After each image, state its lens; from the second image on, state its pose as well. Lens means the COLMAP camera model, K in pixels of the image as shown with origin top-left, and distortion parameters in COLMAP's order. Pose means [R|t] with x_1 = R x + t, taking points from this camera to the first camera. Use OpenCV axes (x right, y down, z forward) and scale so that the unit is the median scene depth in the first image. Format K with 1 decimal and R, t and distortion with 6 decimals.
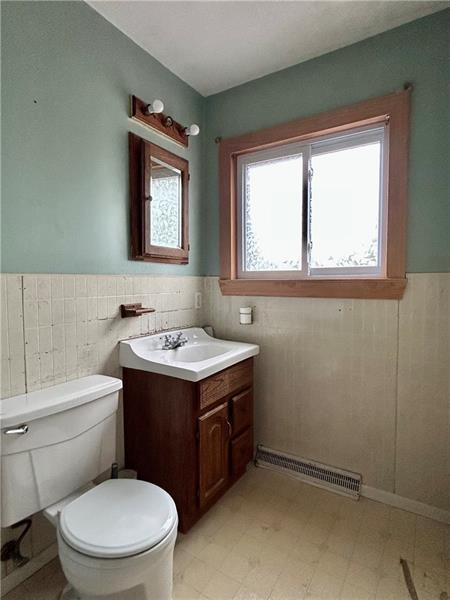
lens RADIAL K [[317.5, 0, 225.0], [0, 317.5, 300.0], [0, 0, 1]] dist [-0.033486, 0.026299]
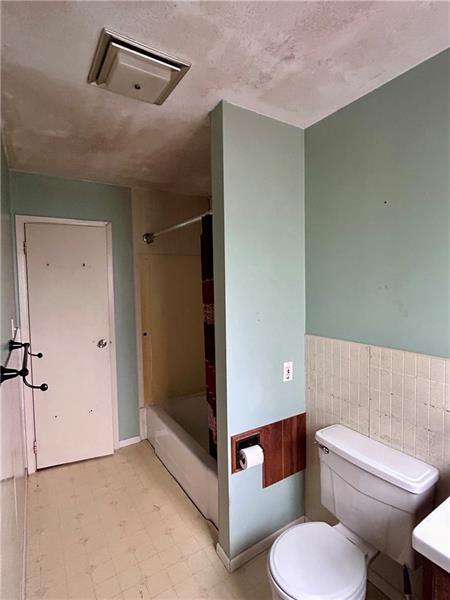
lens RADIAL K [[317.5, 0, 225.0], [0, 317.5, 300.0], [0, 0, 1]] dist [-0.033486, 0.026299]
pose [[-0.435783, 0.060650, -0.898006, 0.706005], [-0.030723, 0.996143, 0.082187, -0.338380], [0.899527, 0.063405, -0.432239, 0.984099]]
